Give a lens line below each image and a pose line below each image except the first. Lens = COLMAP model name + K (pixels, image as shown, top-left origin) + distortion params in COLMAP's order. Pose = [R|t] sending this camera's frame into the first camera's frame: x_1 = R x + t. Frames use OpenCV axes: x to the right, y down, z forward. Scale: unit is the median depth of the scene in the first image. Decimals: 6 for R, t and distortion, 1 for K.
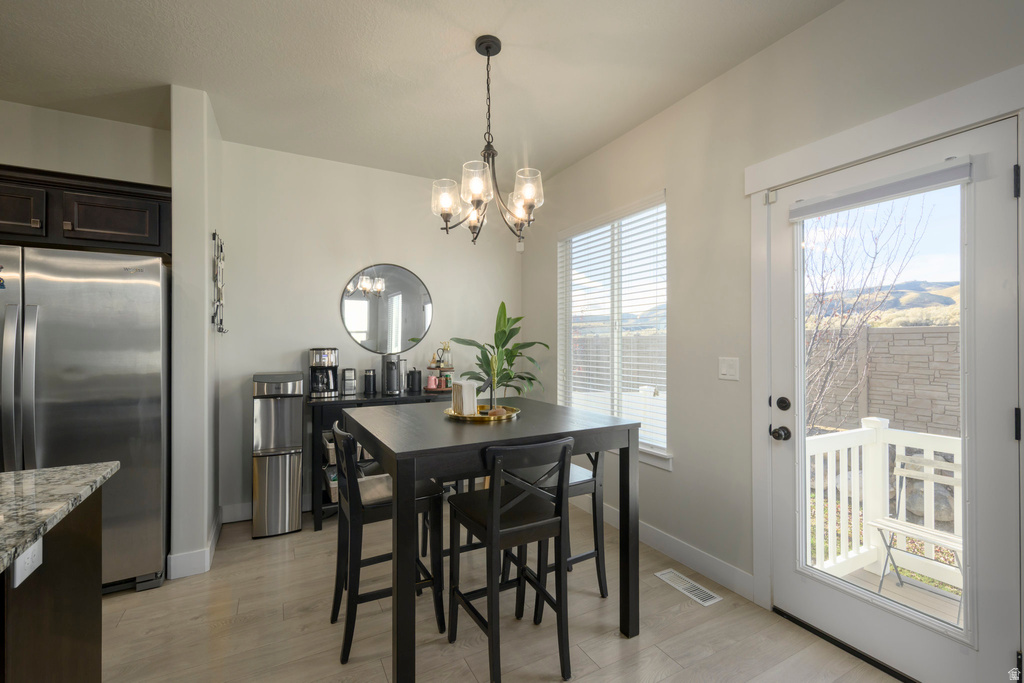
lens RADIAL K [[445.5, 0, 517.7], [0, 445.5, 341.4], [0, 0, 1]] dist [0.015163, -0.001960]
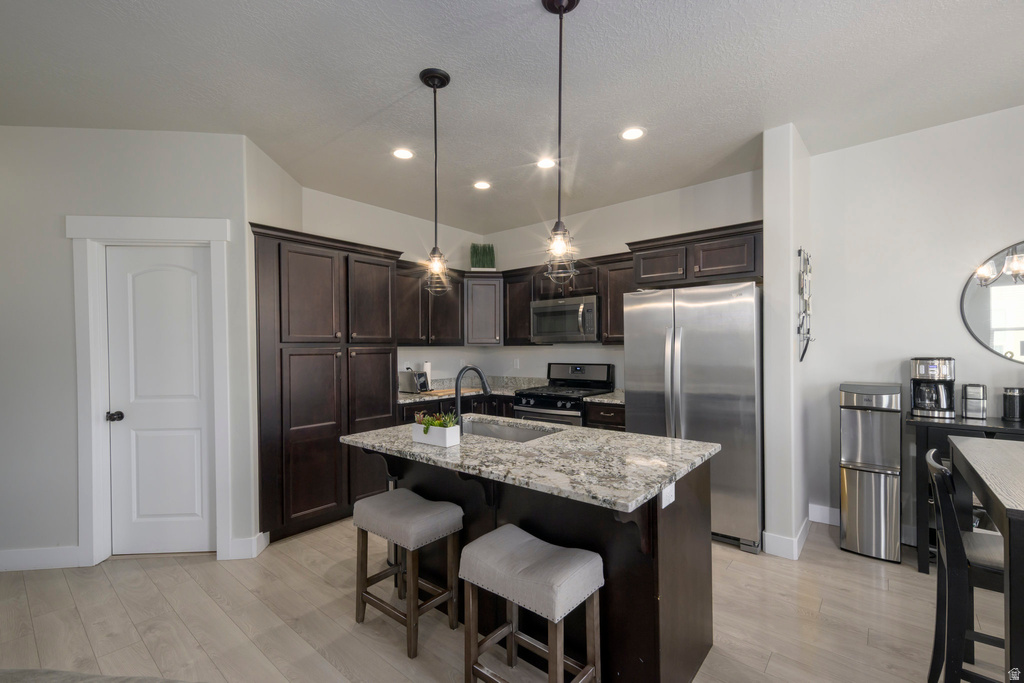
lens RADIAL K [[445.5, 0, 512.6], [0, 445.5, 349.1], [0, 0, 1]] dist [0.015163, -0.001960]
pose [[0.363086, 0.003371, -0.931750, 0.075348], [0.012513, 0.999886, 0.008494, -0.021157], [0.931672, -0.014743, 0.363002, -0.032634]]
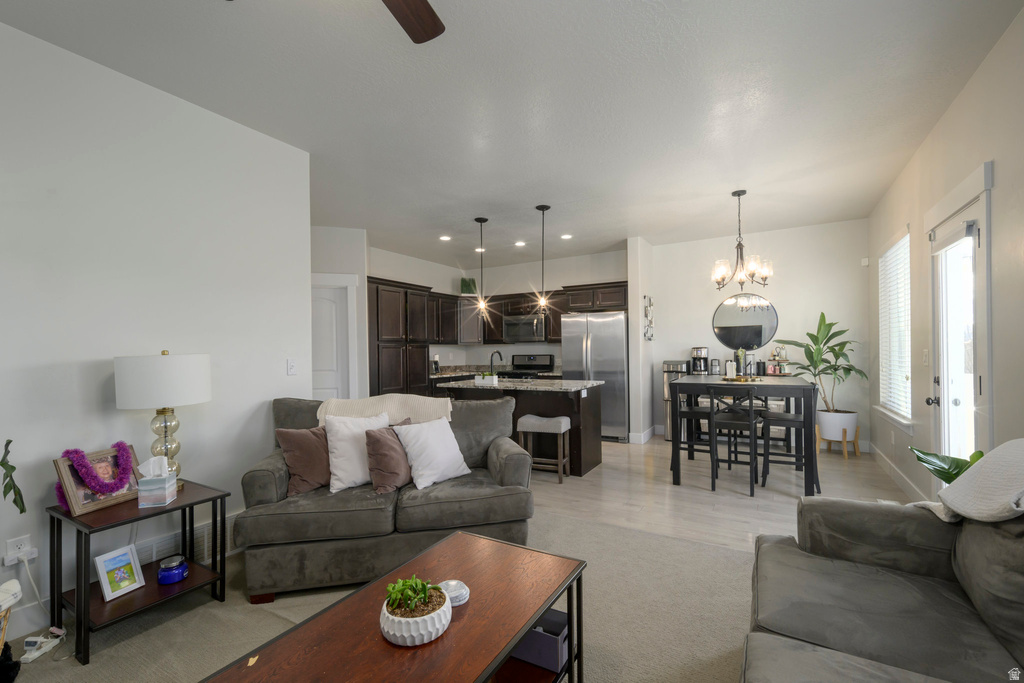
lens RADIAL K [[445.5, 0, 513.6], [0, 445.5, 350.0], [0, 0, 1]] dist [0.015163, -0.001960]
pose [[0.520541, -0.006162, -0.853815, 0.869300], [0.016453, 0.999861, 0.002815, 0.010435], [0.853678, -0.015513, 0.520569, -0.705700]]
